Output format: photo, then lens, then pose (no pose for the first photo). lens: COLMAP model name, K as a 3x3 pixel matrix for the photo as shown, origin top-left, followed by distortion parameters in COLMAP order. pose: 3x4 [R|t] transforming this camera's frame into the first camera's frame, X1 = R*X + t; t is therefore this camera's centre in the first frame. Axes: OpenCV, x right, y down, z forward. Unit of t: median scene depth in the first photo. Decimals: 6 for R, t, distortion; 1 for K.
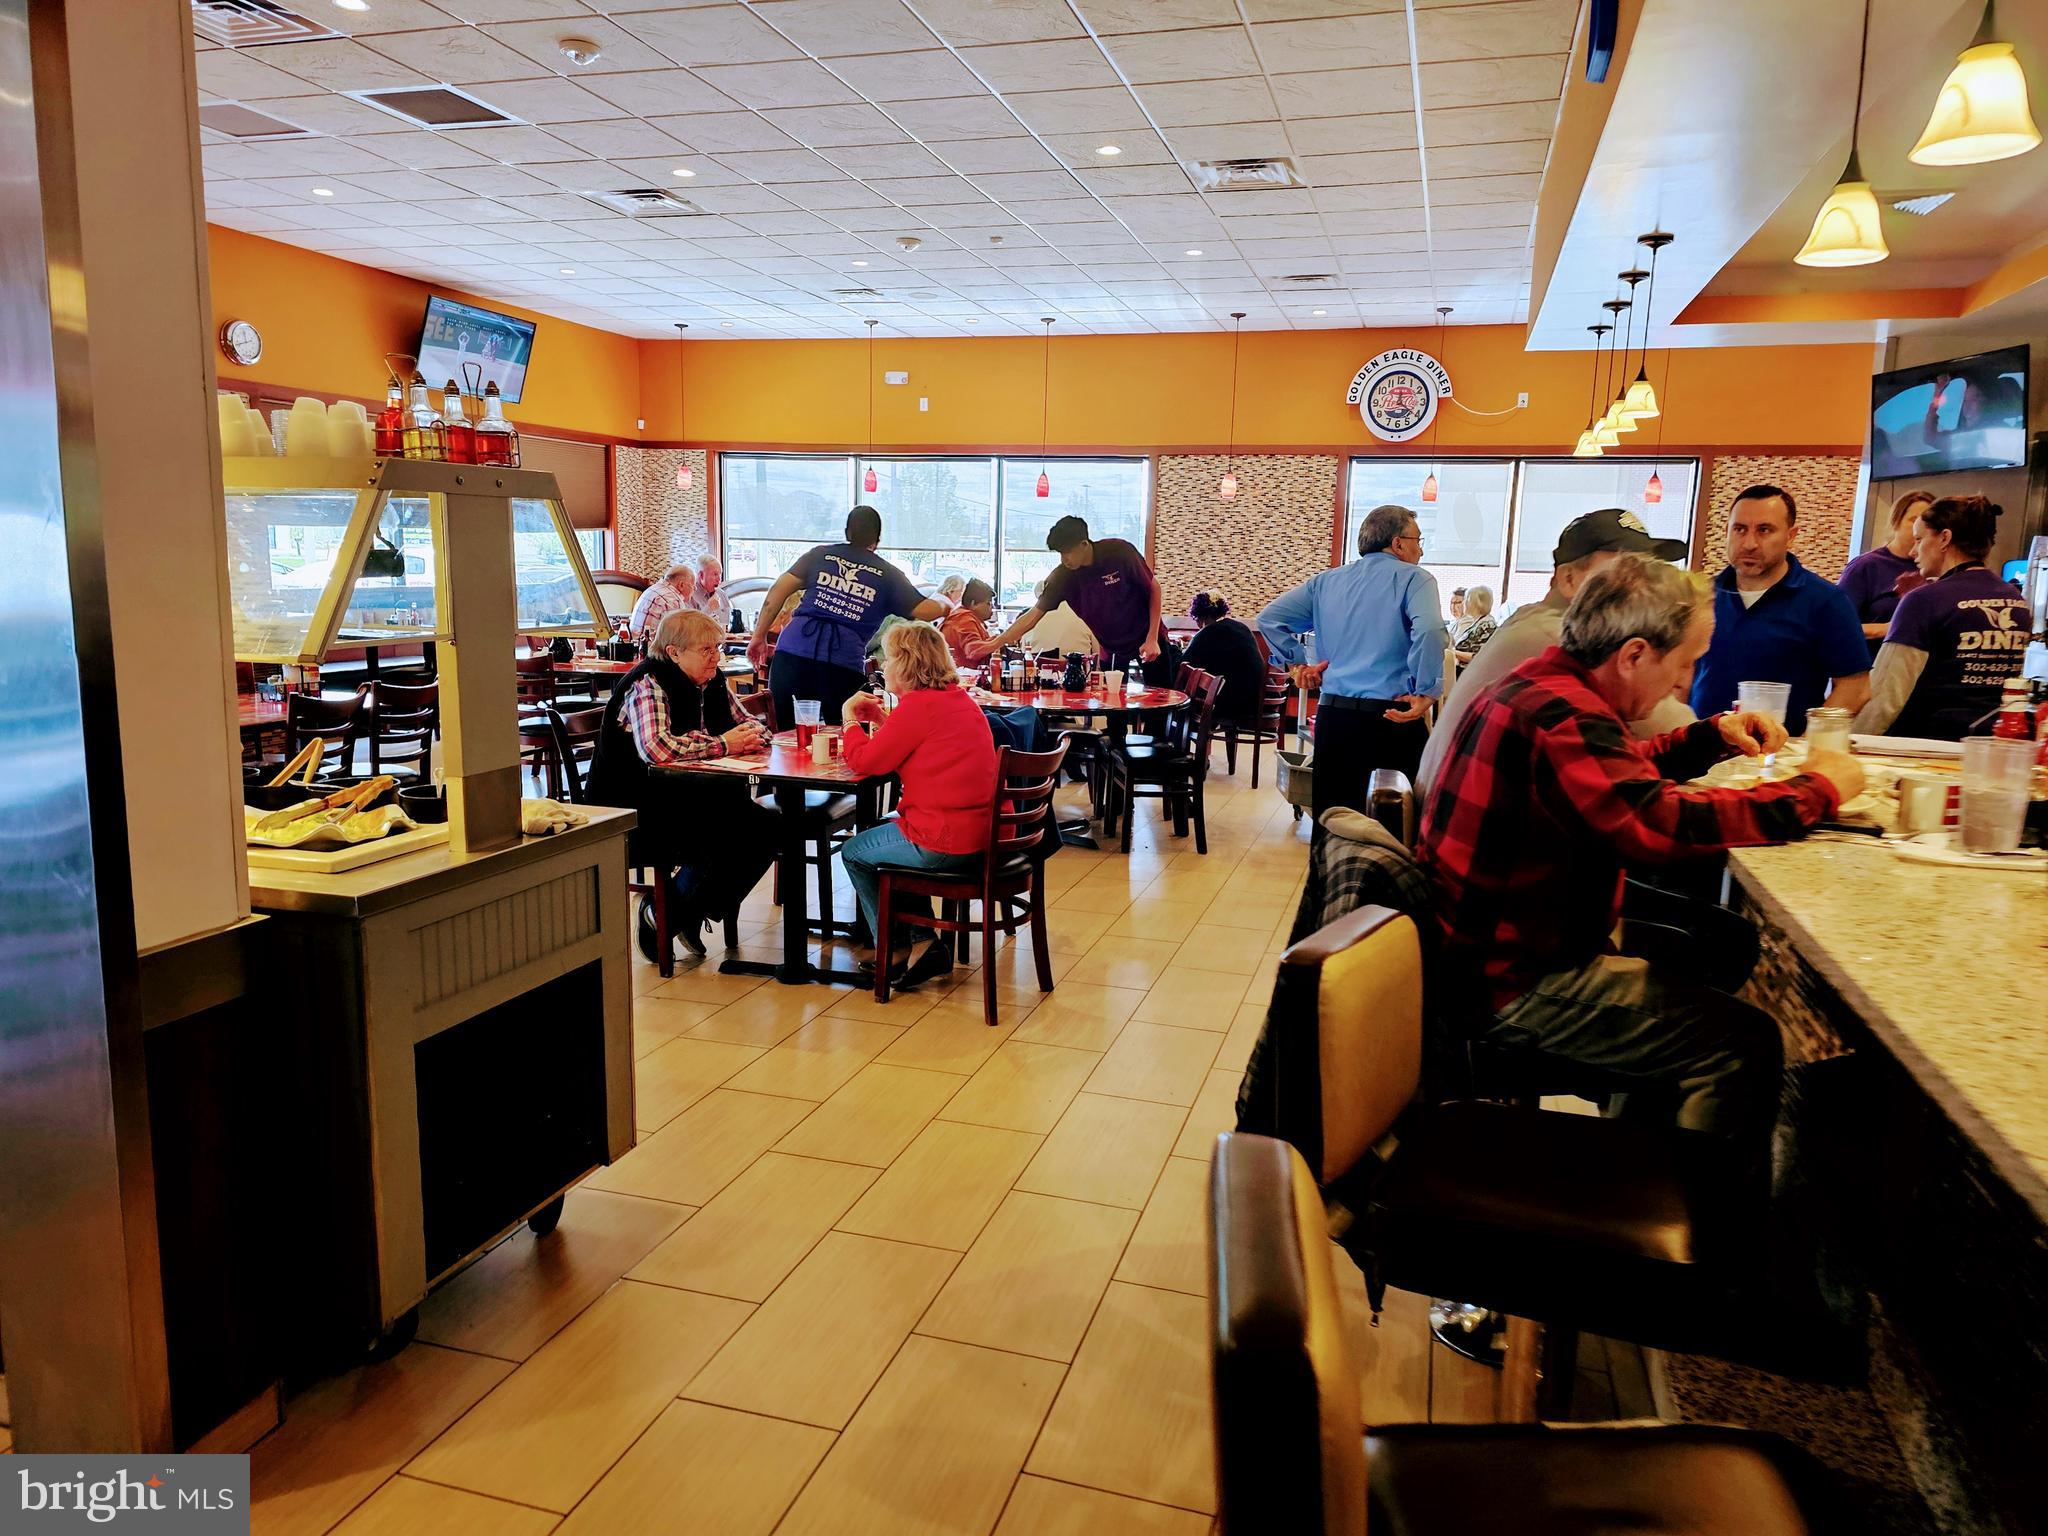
lens RADIAL K [[1391.3, 0, 1024.0], [0, 1391.3, 768.0], [0, 0, 1]] dist [0.068344, -0.063879]
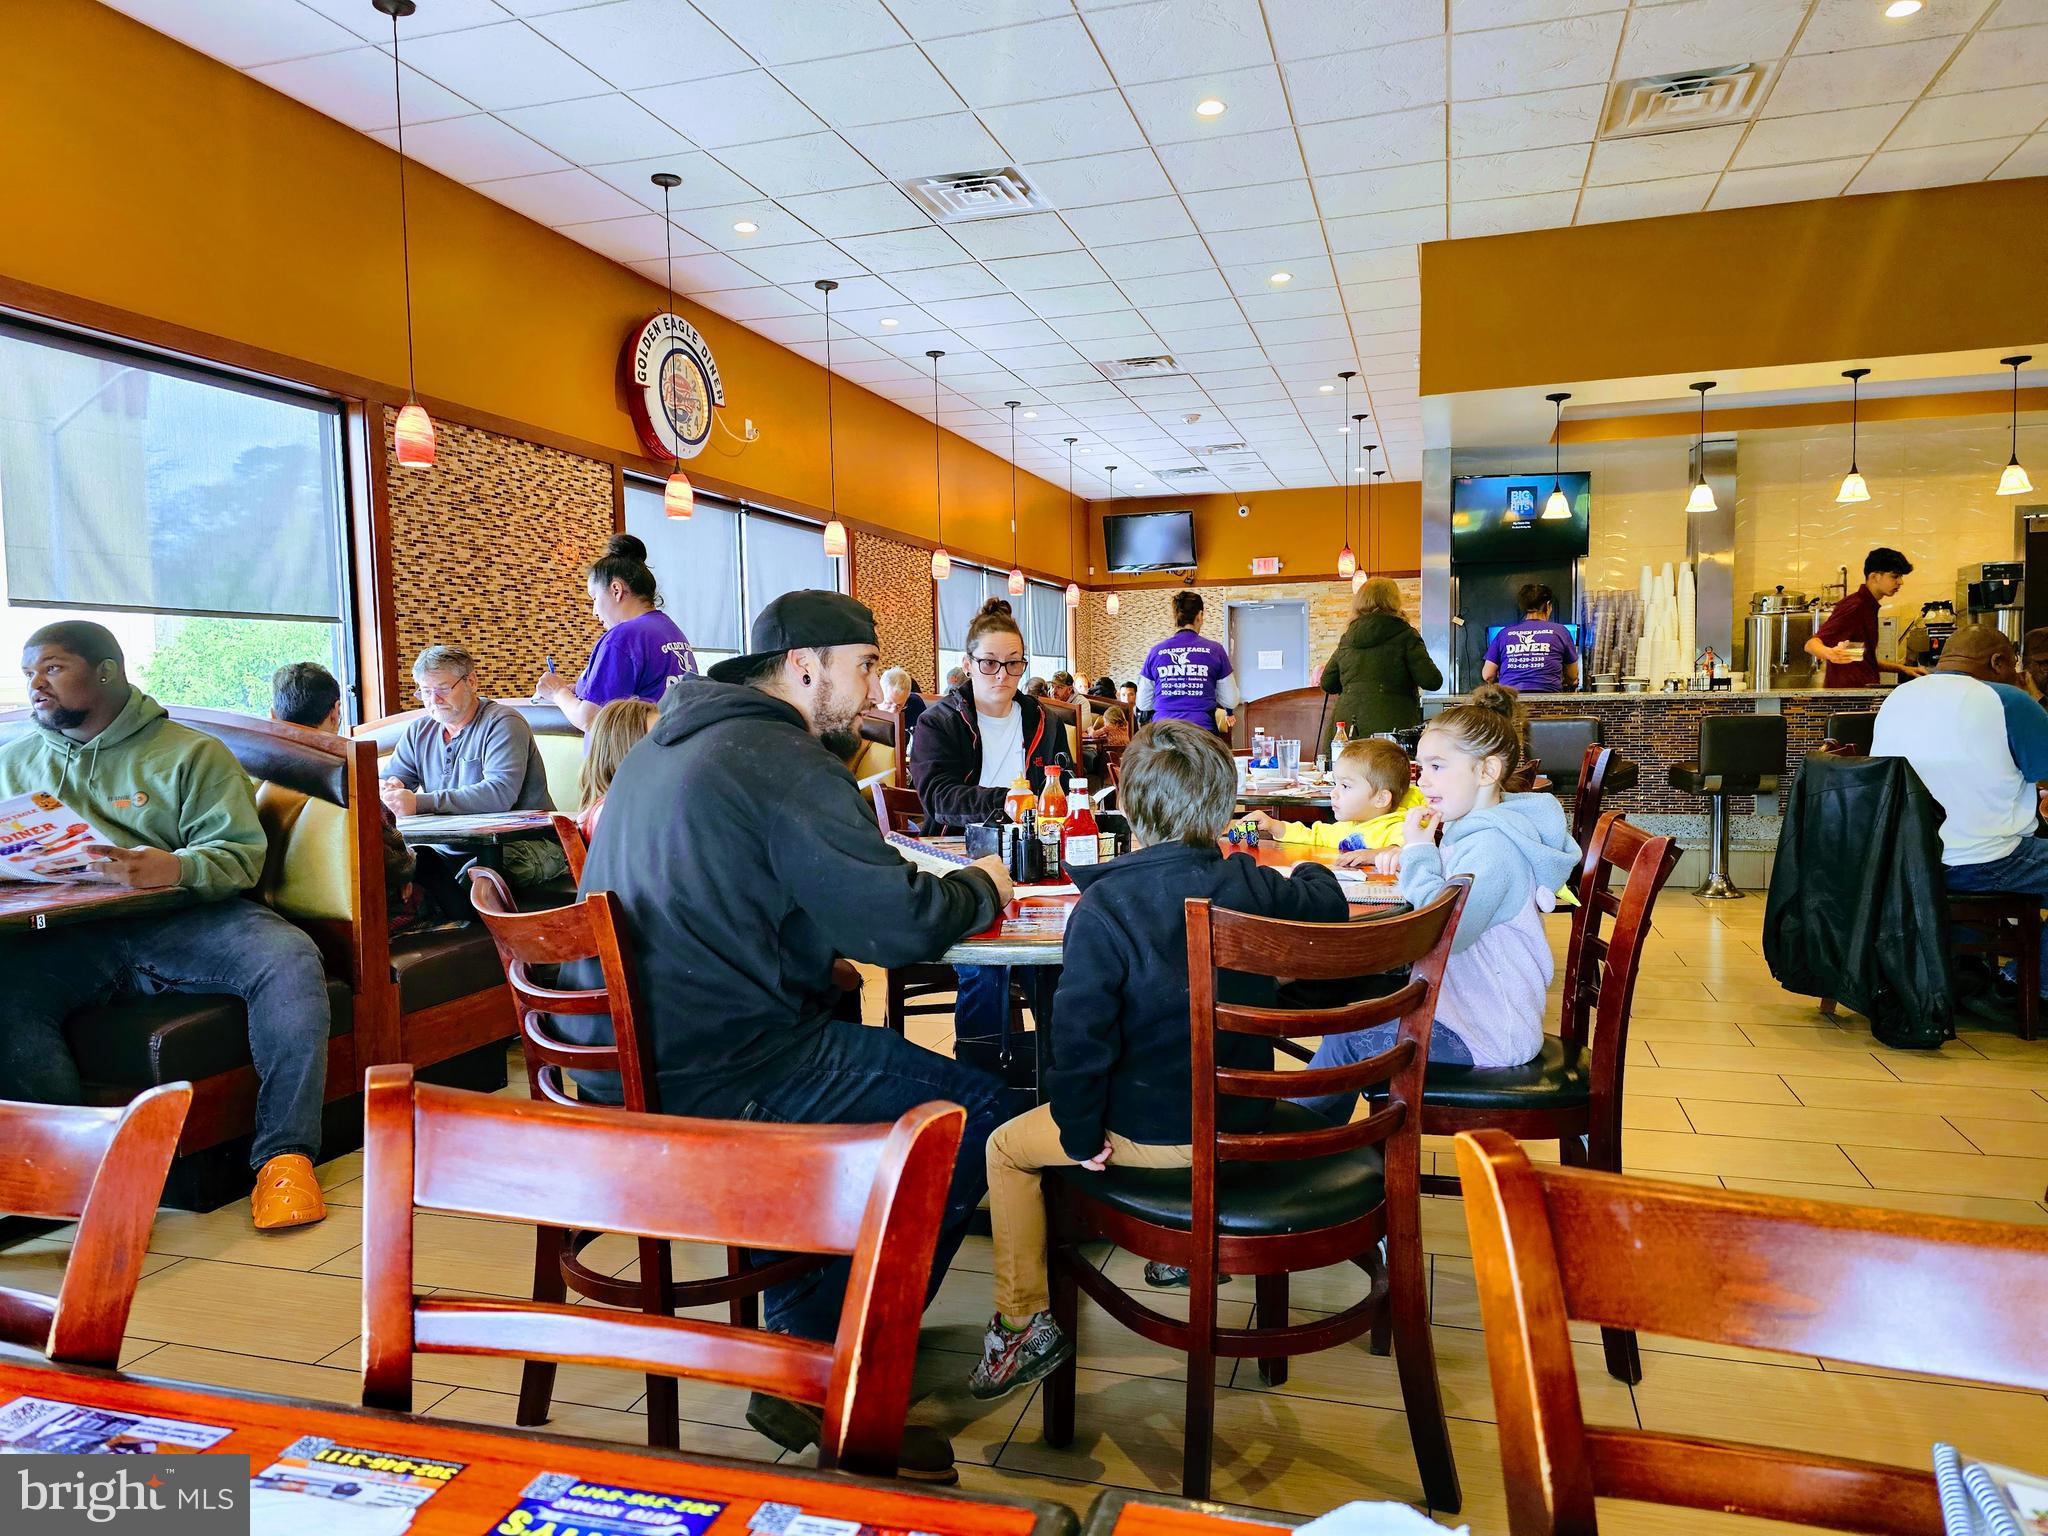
lens RADIAL K [[1391.3, 0, 1024.0], [0, 1391.3, 768.0], [0, 0, 1]] dist [0.068344, -0.063879]
pose [[0.001361, -0.078272, 0.996931, -0.391844], [0.170928, 0.982279, 0.076888, -0.118026], [-0.985283, 0.170299, 0.014716, 0.875063]]
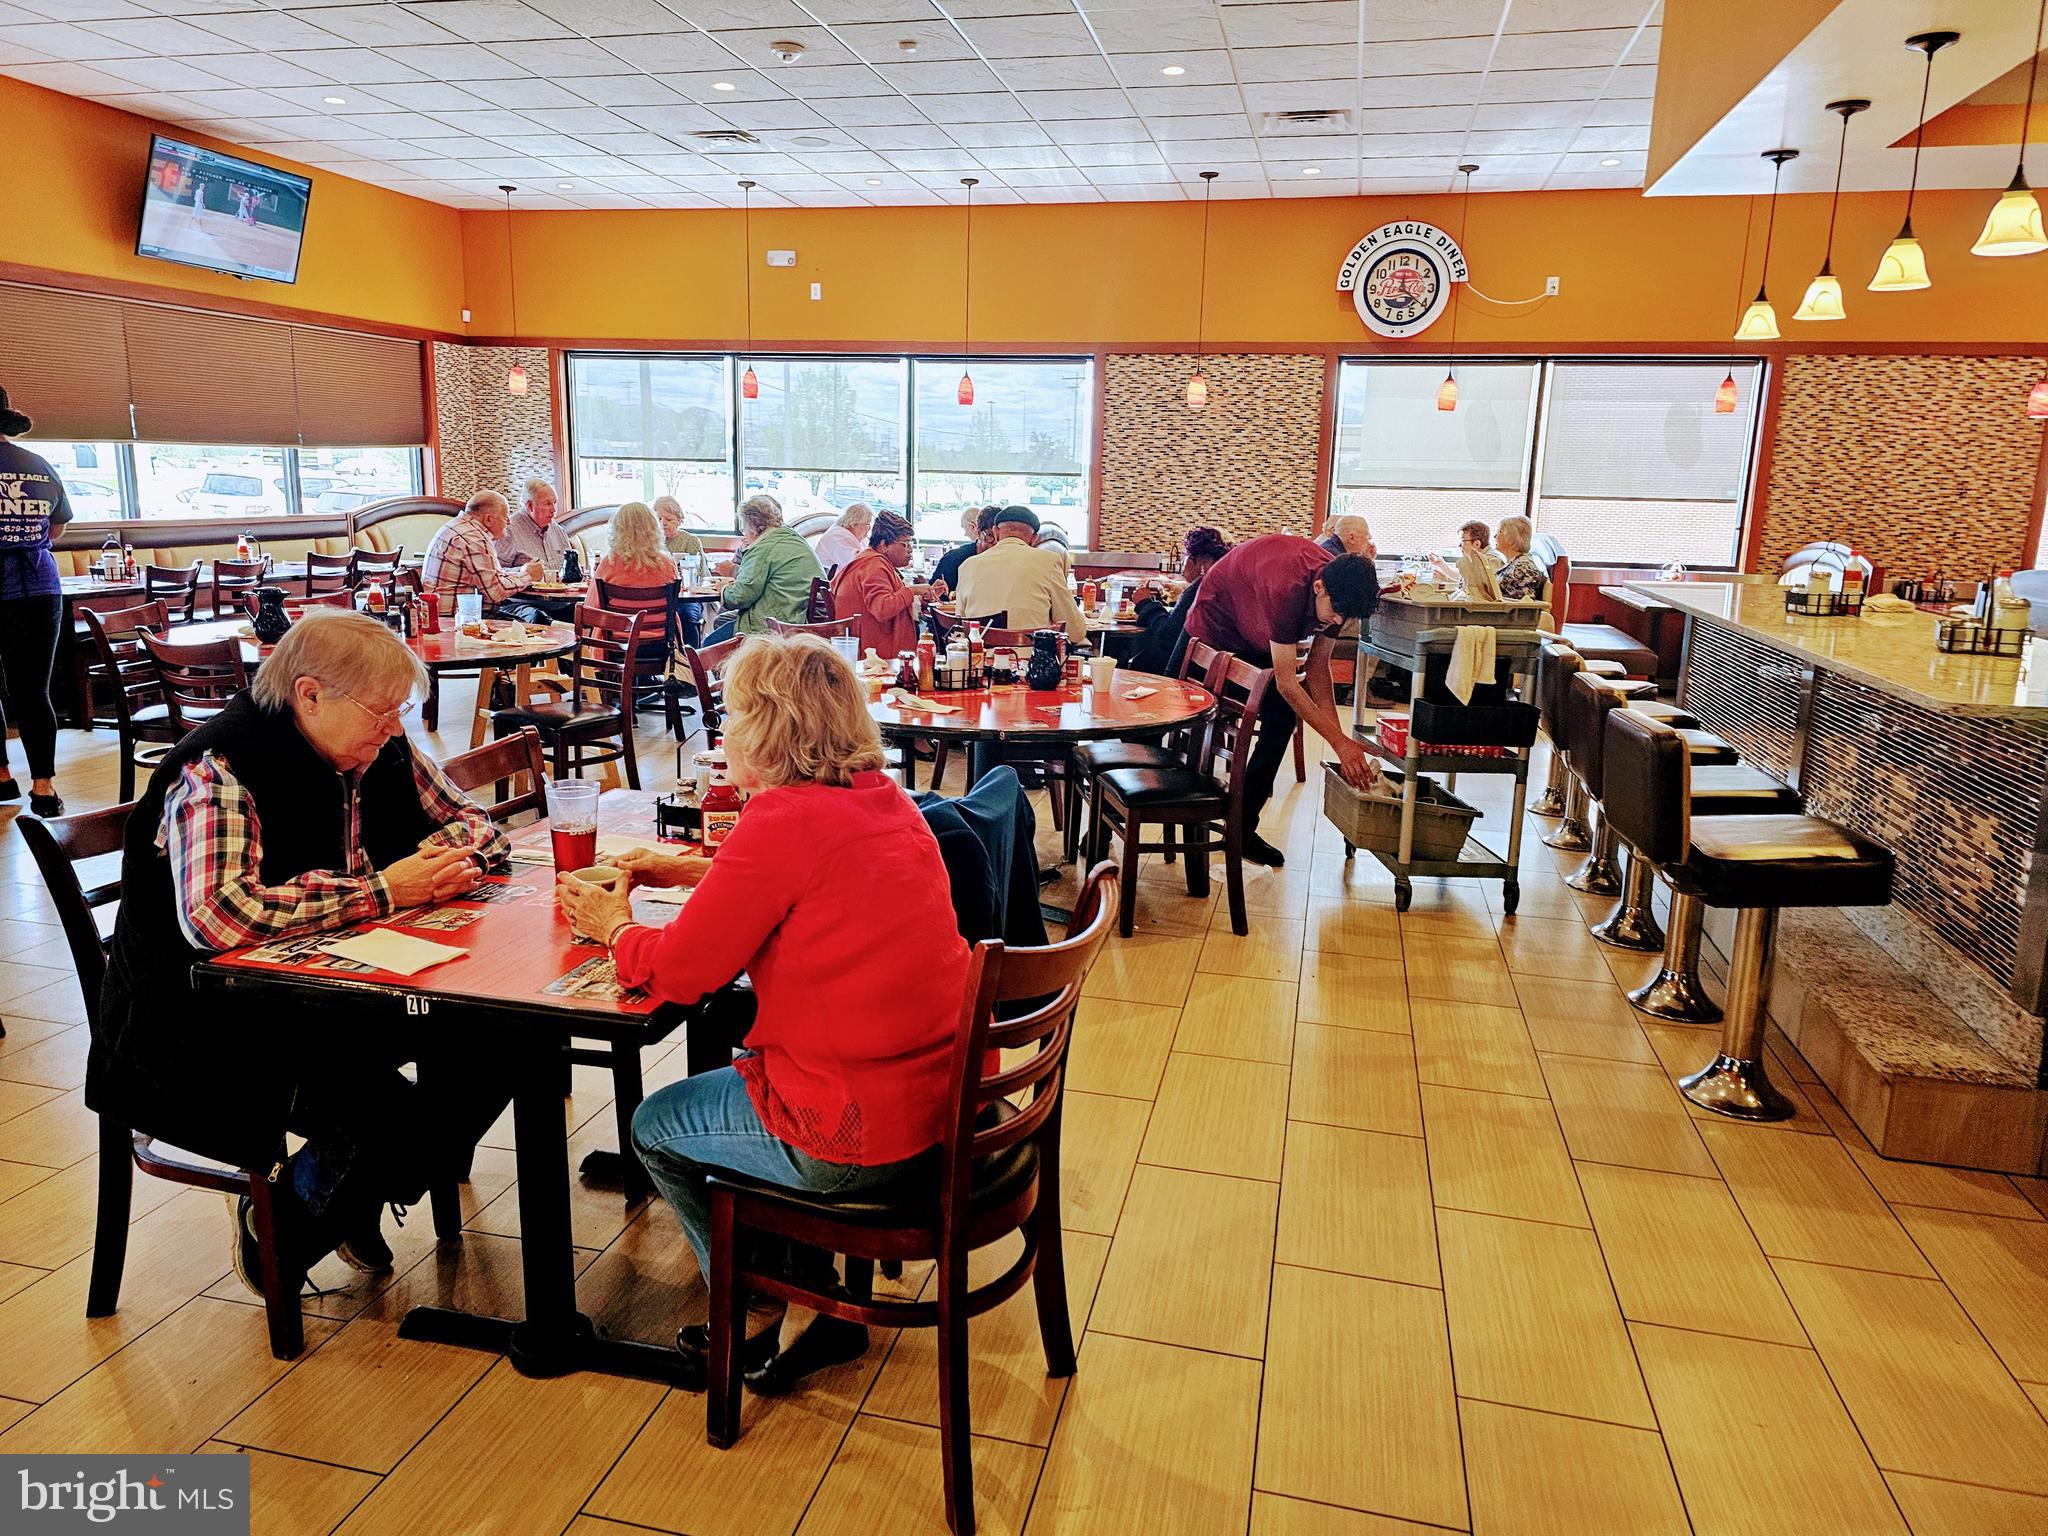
lens RADIAL K [[1379.7, 0, 1011.2], [0, 1379.7, 745.1], [0, 0, 1]] dist [0.062954, -0.060450]
pose [[0.998136, -0.013437, 0.059538, -0.011010], [0.010912, 0.999036, 0.042530, -0.032968], [-0.060052, -0.041801, 0.997320, 0.197905]]
